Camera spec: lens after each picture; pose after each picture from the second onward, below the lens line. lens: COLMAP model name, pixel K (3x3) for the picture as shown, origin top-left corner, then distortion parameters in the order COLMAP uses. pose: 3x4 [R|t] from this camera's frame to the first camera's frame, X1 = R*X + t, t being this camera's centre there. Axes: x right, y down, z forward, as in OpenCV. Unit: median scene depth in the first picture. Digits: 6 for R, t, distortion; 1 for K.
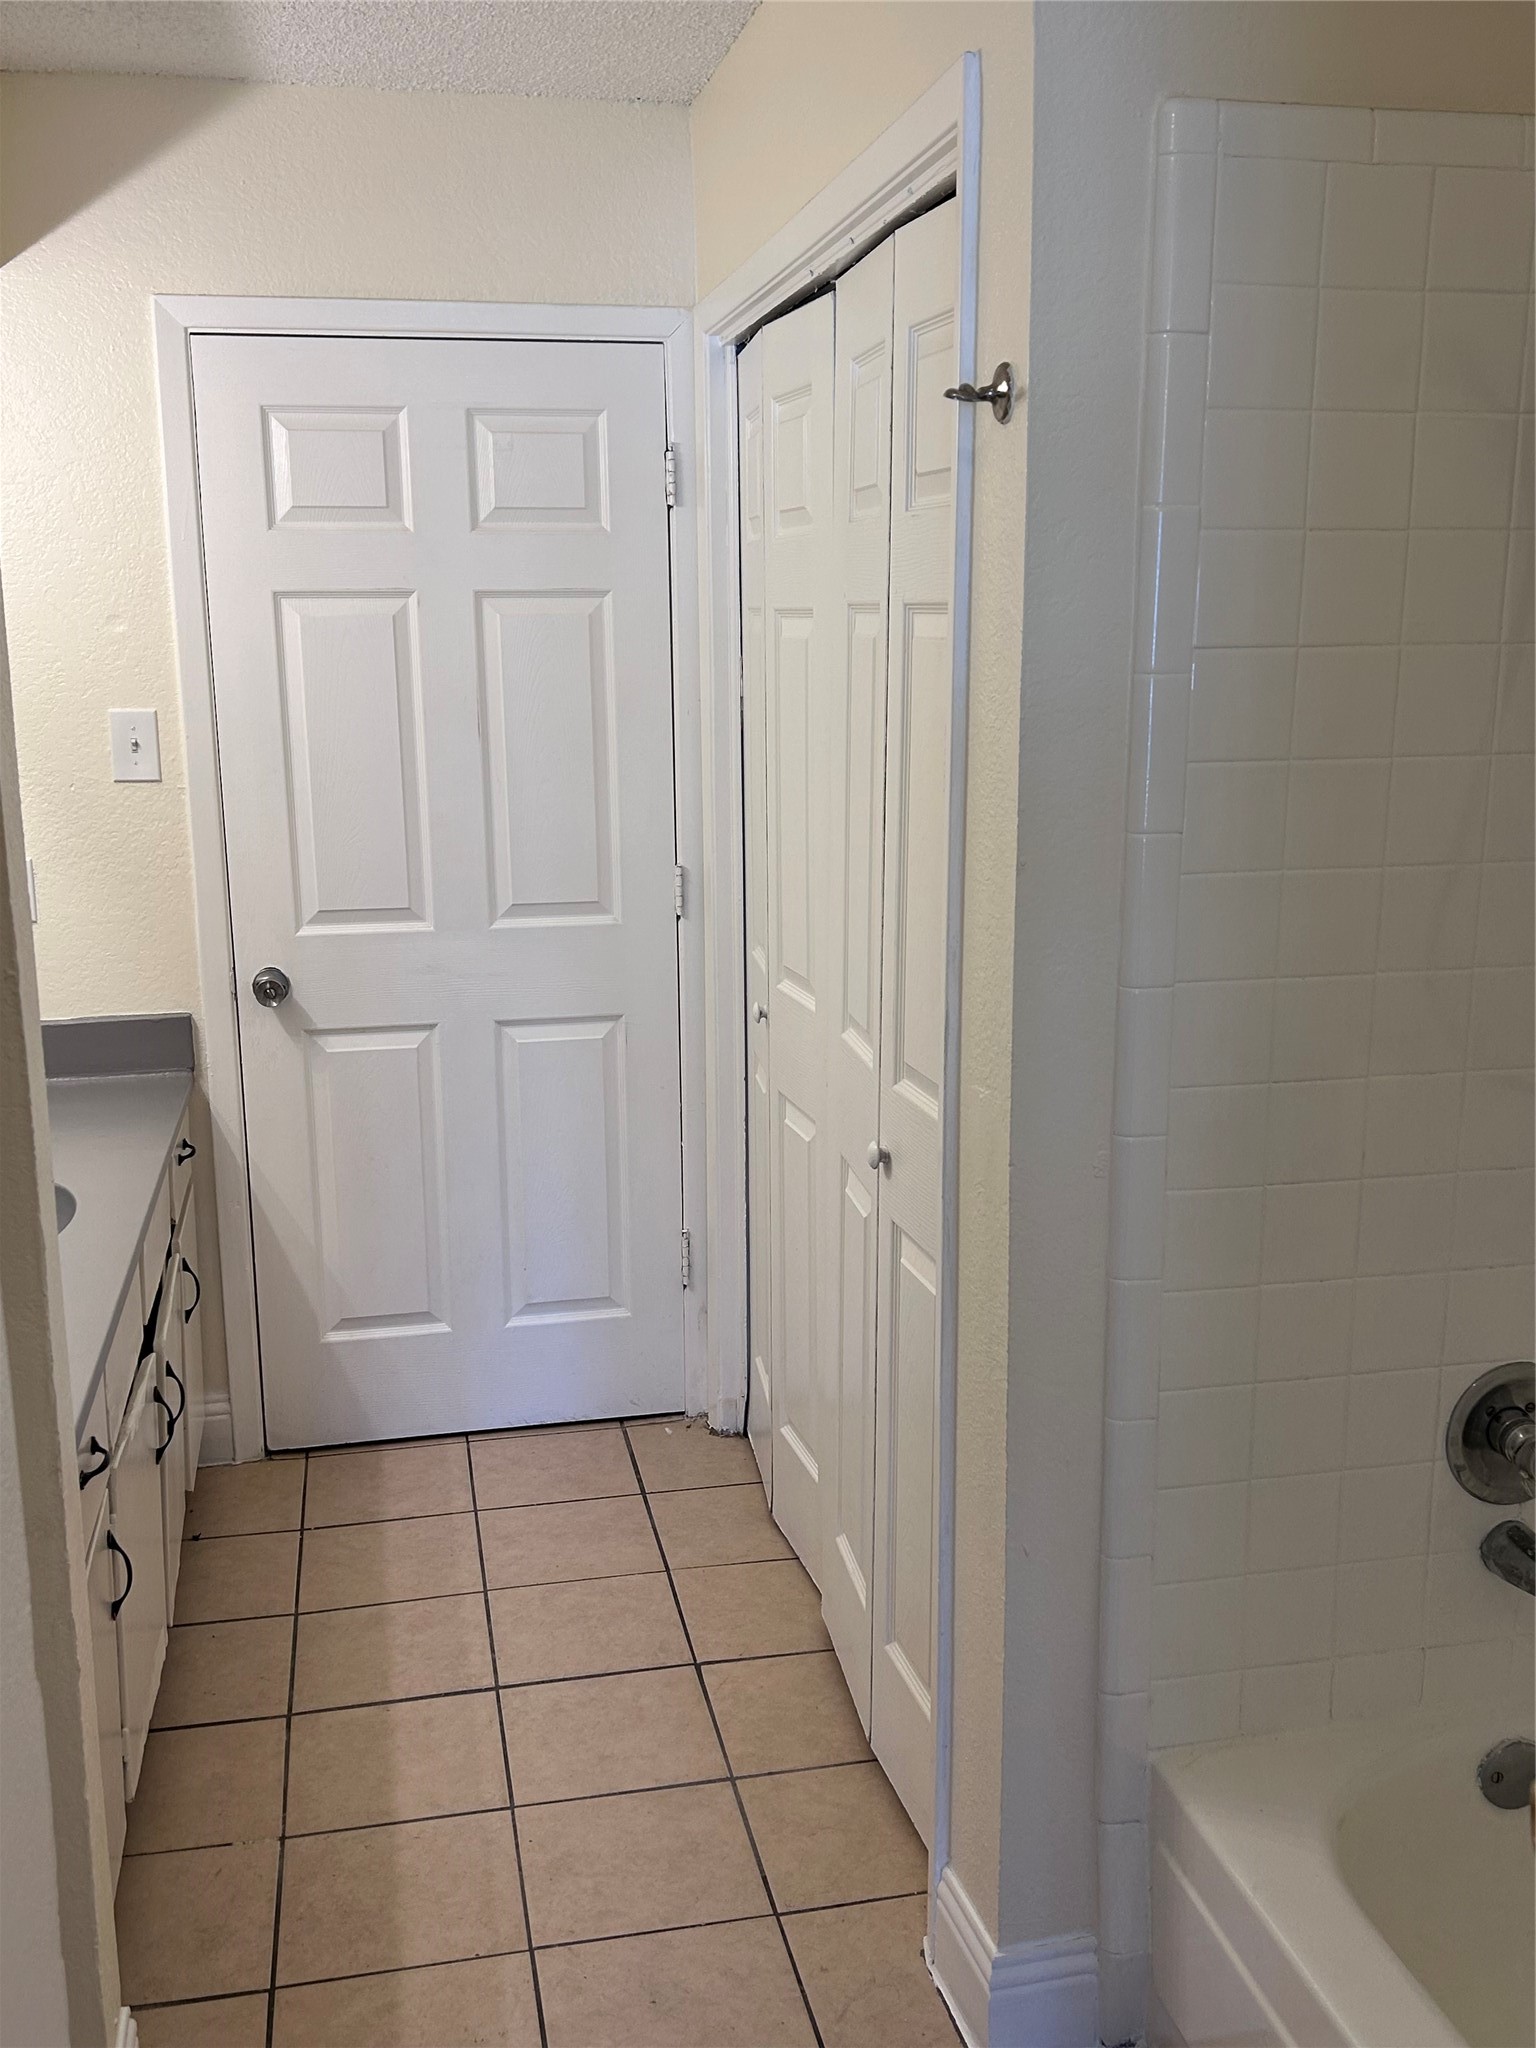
lens RADIAL K [[1955.3, 0, 768.0], [0, 1955.3, 1022.1], [0, 0, 1]] dist [0.023066, 0.000000]
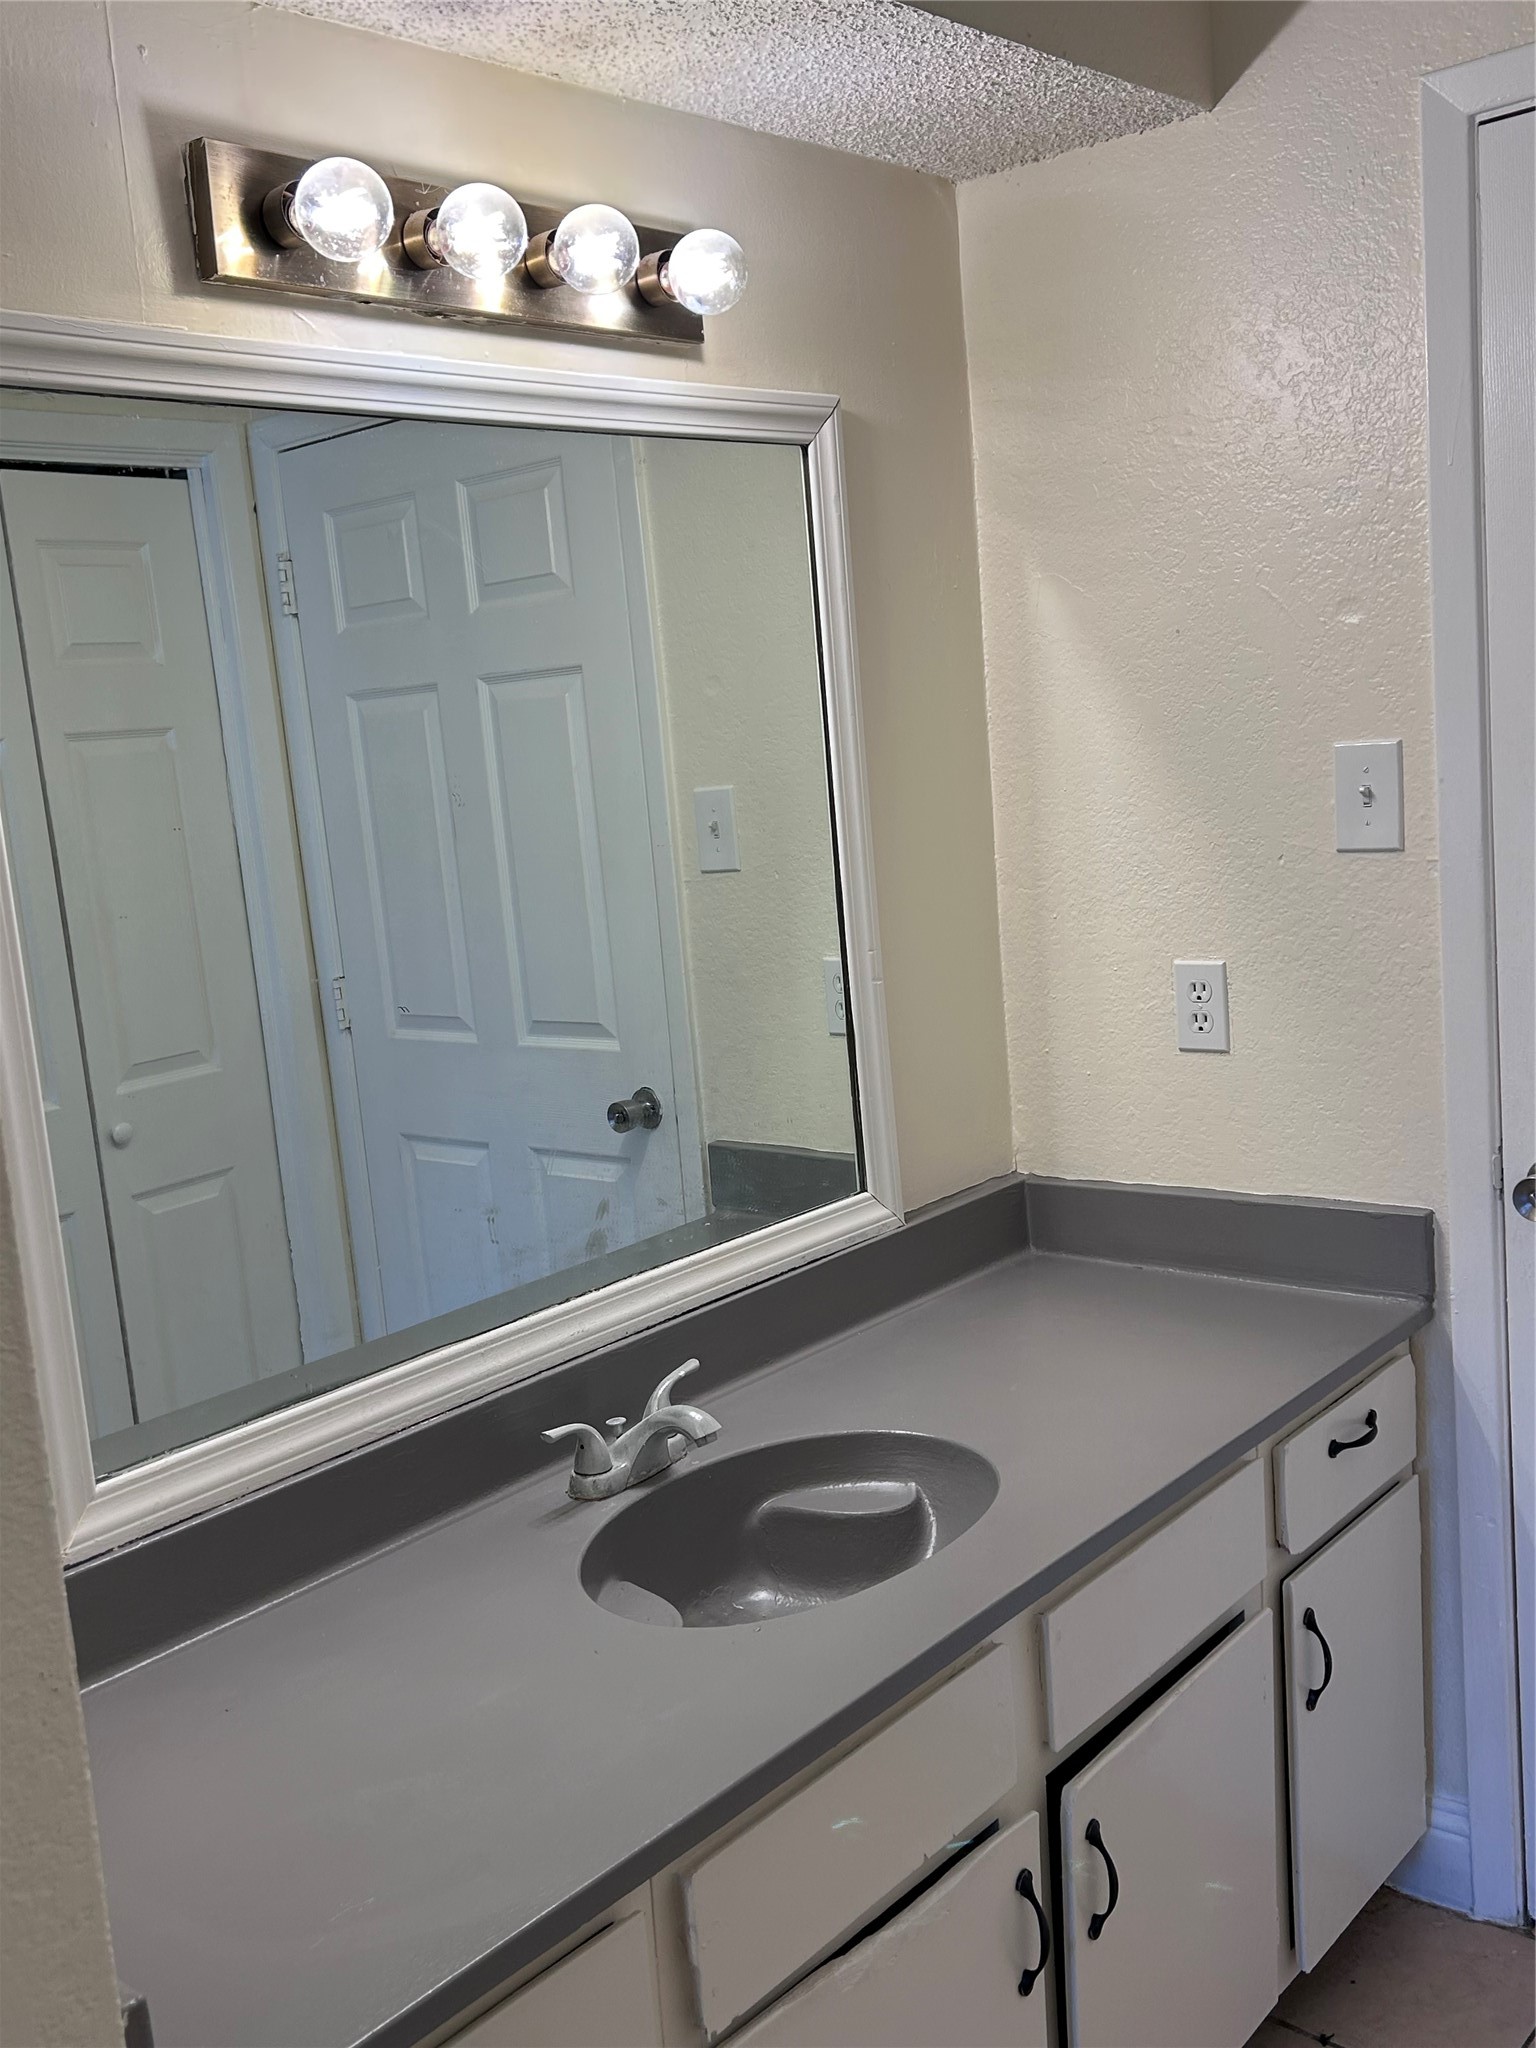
lens RADIAL K [[1955.3, 0, 771.0], [0, 1955.3, 1035.4], [0, 0, 1]] dist [0.023066, 0.000000]
pose [[0.603143, 0.083729, -0.793226, 0.082186], [-0.073937, 0.996062, 0.048920, -0.079012], [0.794199, 0.029143, 0.606959, 0.449185]]
